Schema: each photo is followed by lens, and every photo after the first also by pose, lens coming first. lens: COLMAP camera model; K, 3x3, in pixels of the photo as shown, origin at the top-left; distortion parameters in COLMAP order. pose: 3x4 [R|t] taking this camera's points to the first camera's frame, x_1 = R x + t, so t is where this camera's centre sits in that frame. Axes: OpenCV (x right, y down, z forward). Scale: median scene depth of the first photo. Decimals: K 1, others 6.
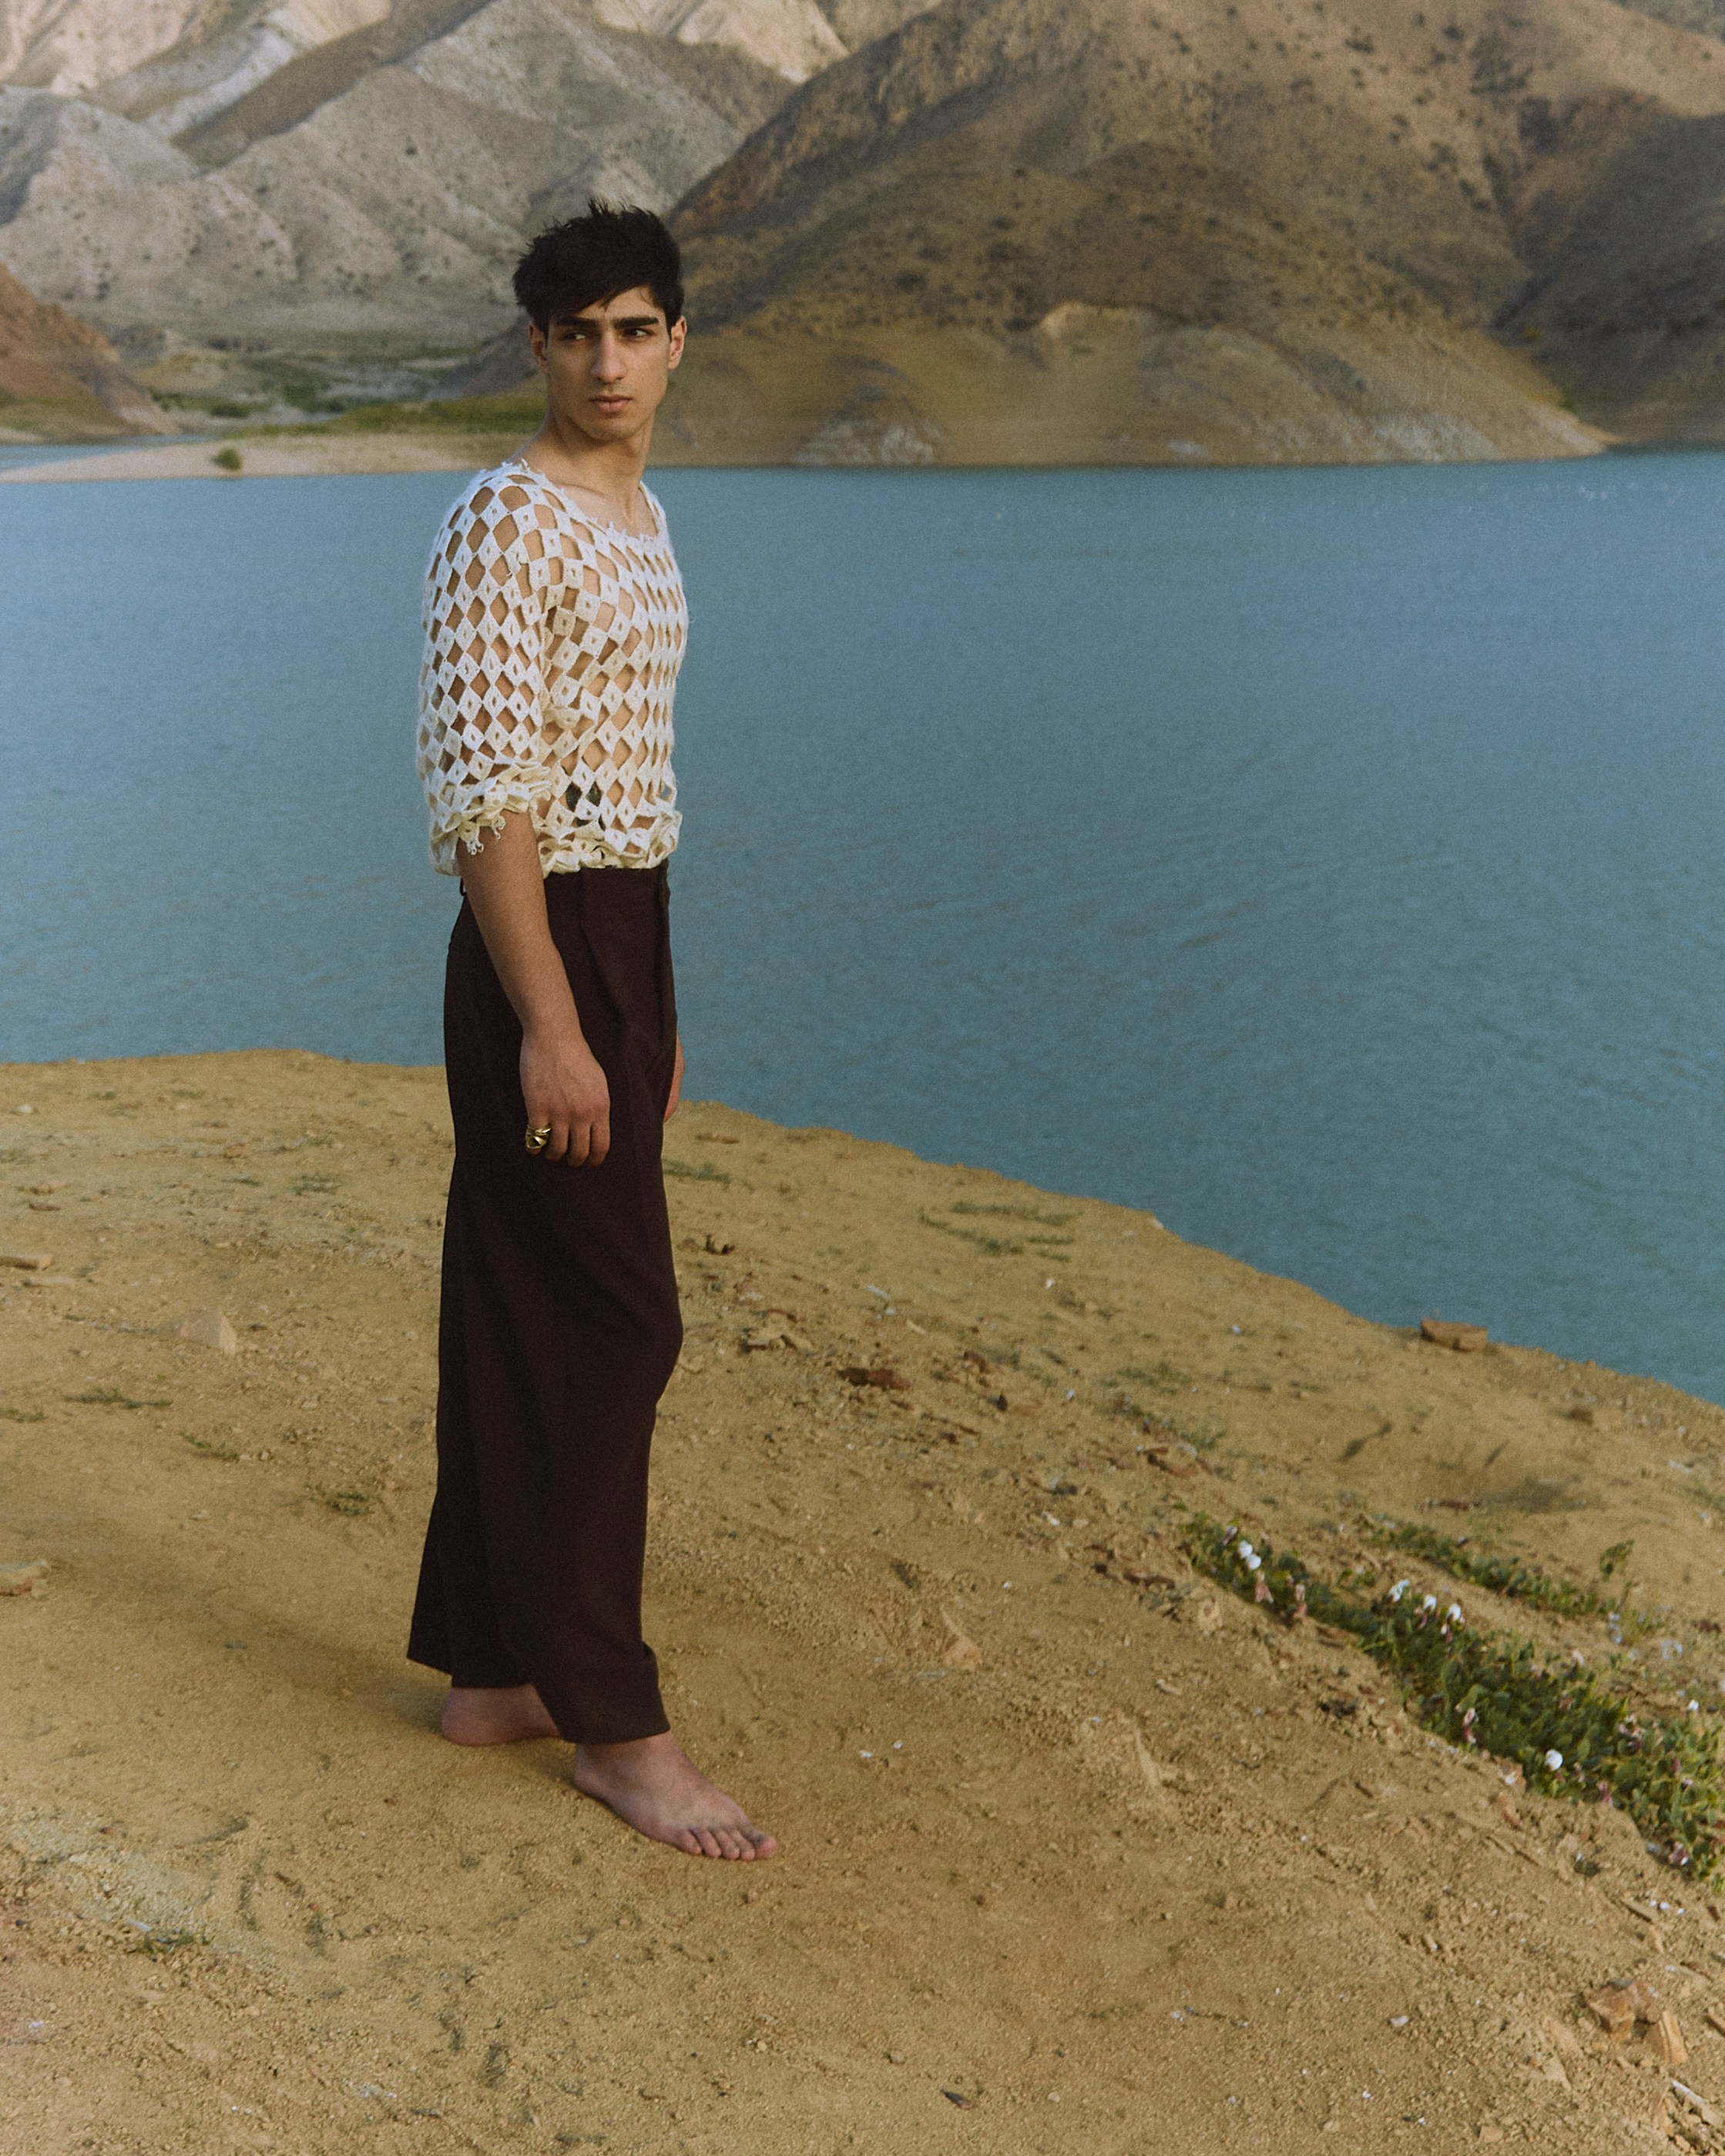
lens RADIAL K [[3167.7, 0, 959.6], [0, 3167.7, 1004.3], [0, 0, 1]] dist [0.042182, -0.072795]
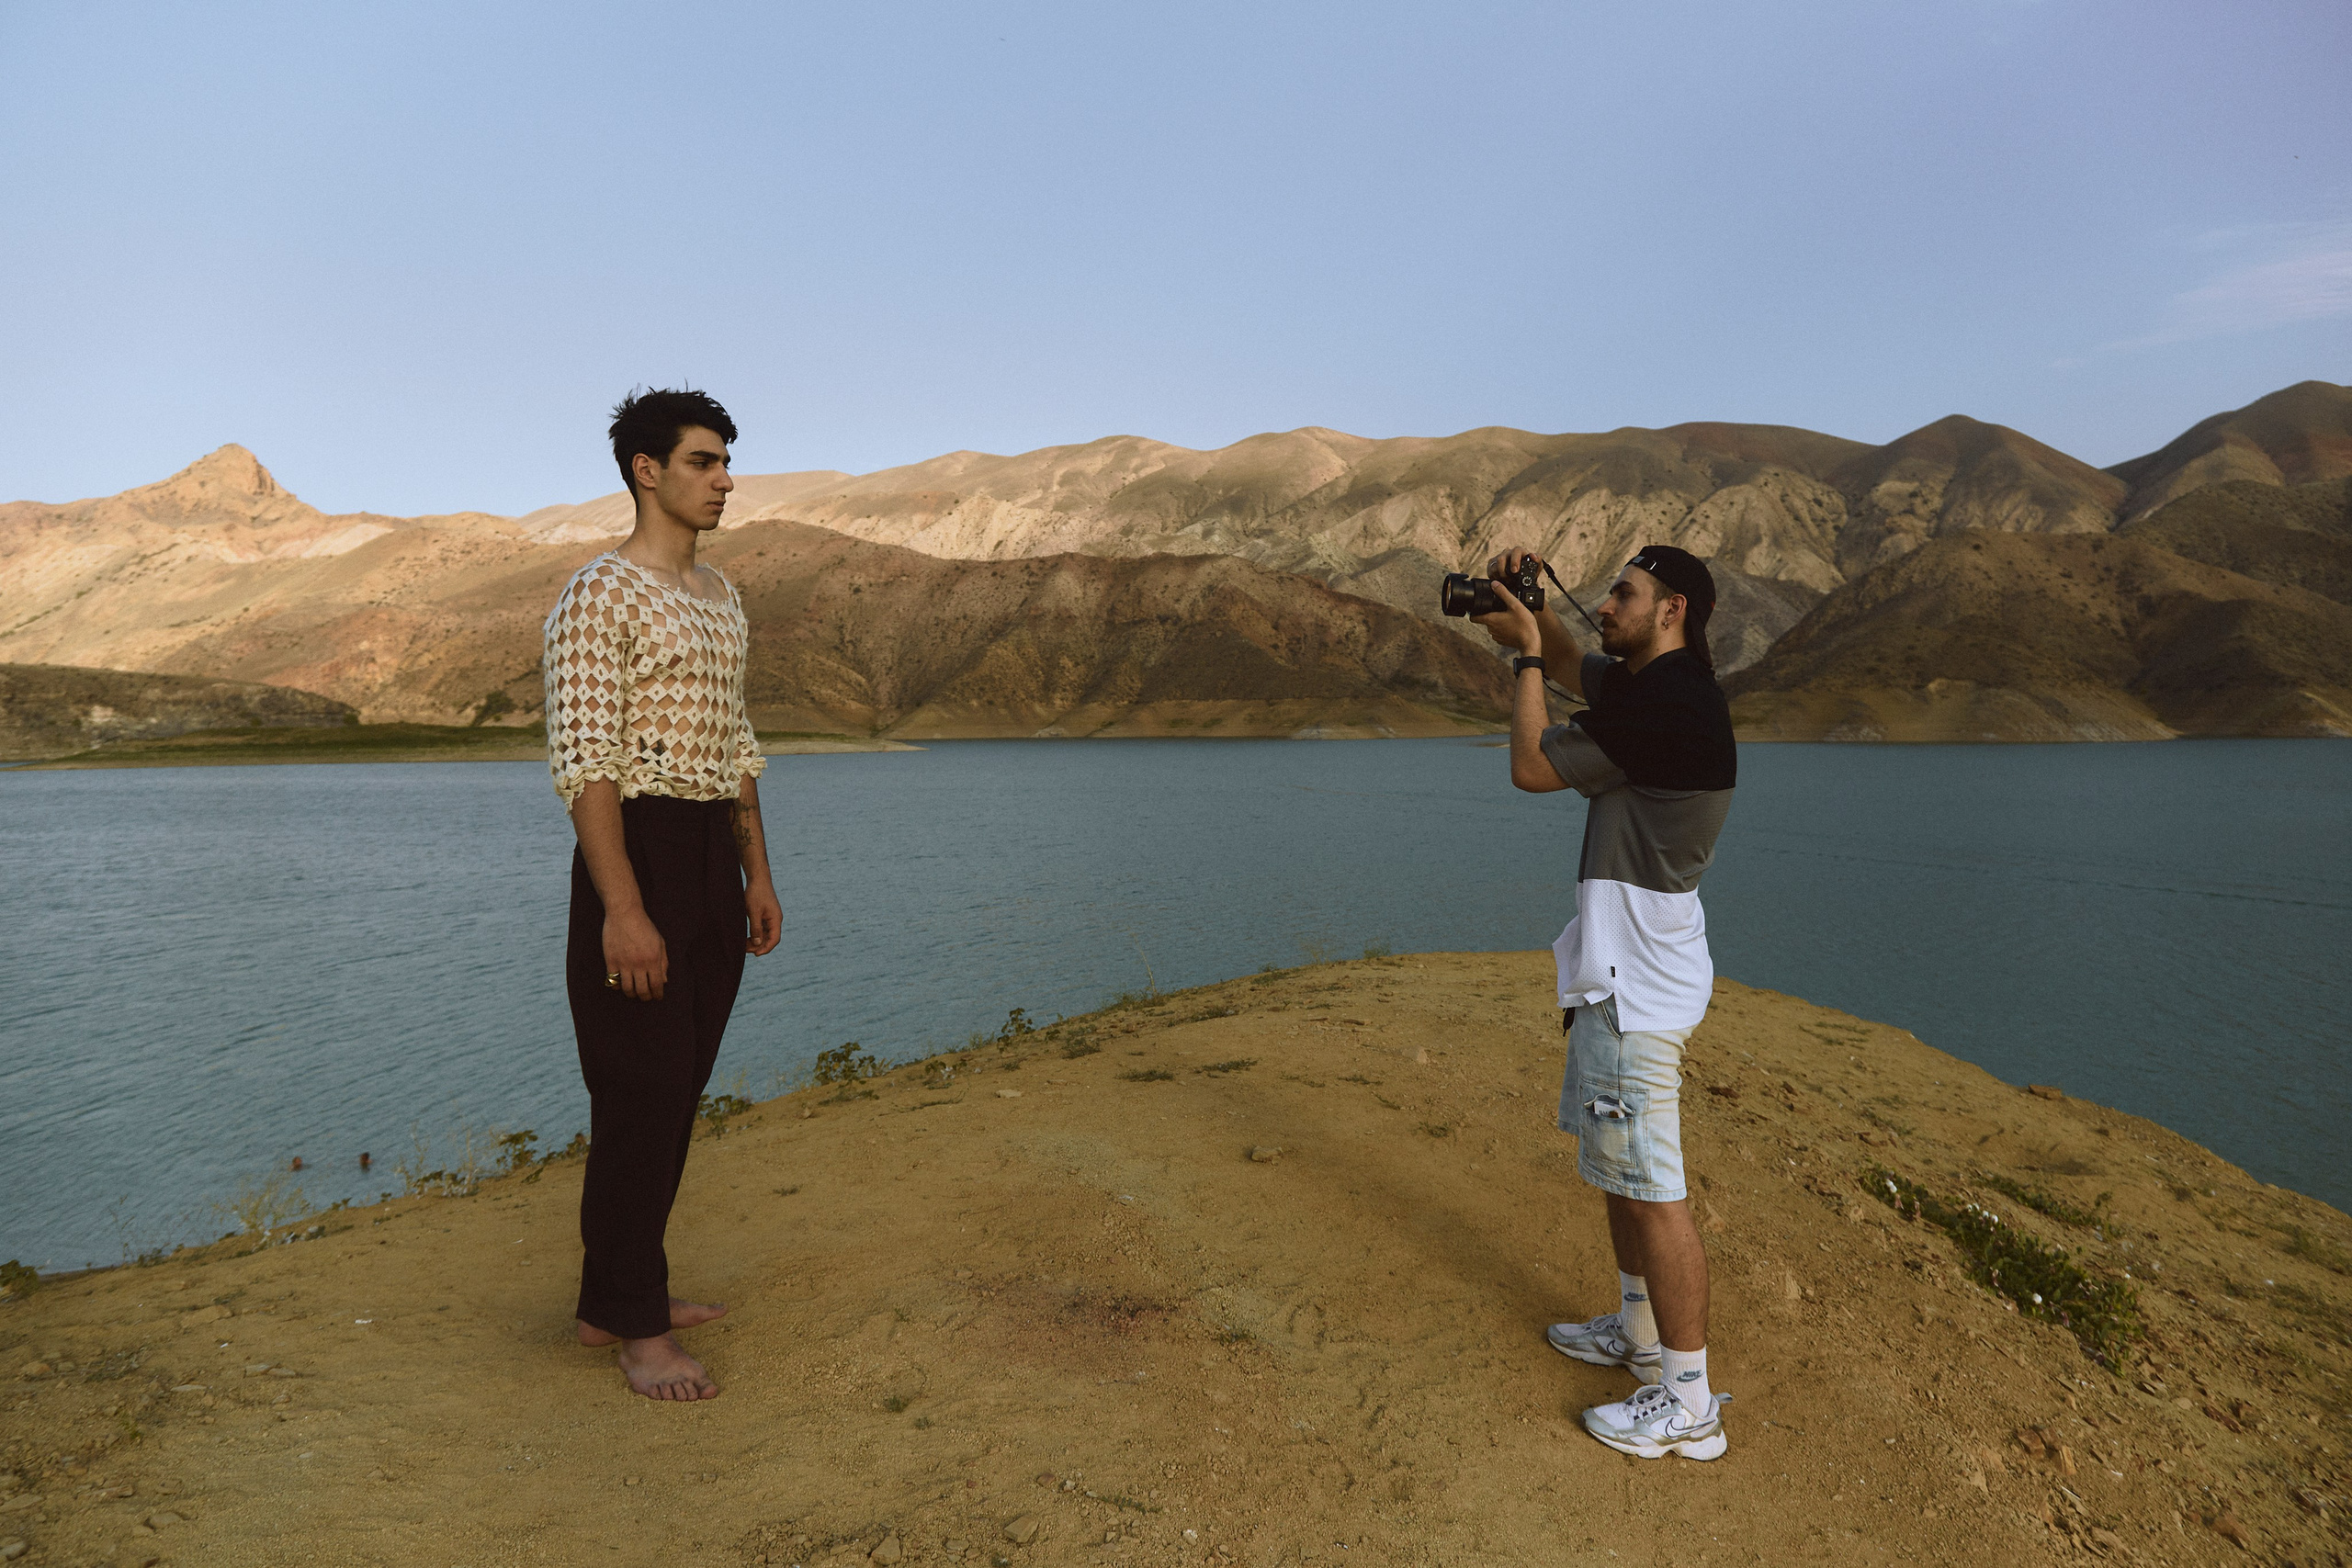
lens RADIAL K [[1636.1, 0, 1165.3], [0, 1636.1, 793.8], [0, 0, 1]] dist [0.000478, 0.006155]
pose [[0.967318, 0.014269, -0.253164, -0.145894], [-0.026497, 0.998637, -0.044959, -0.034390], [0.252178, 0.050198, 0.966378, -0.259966]]
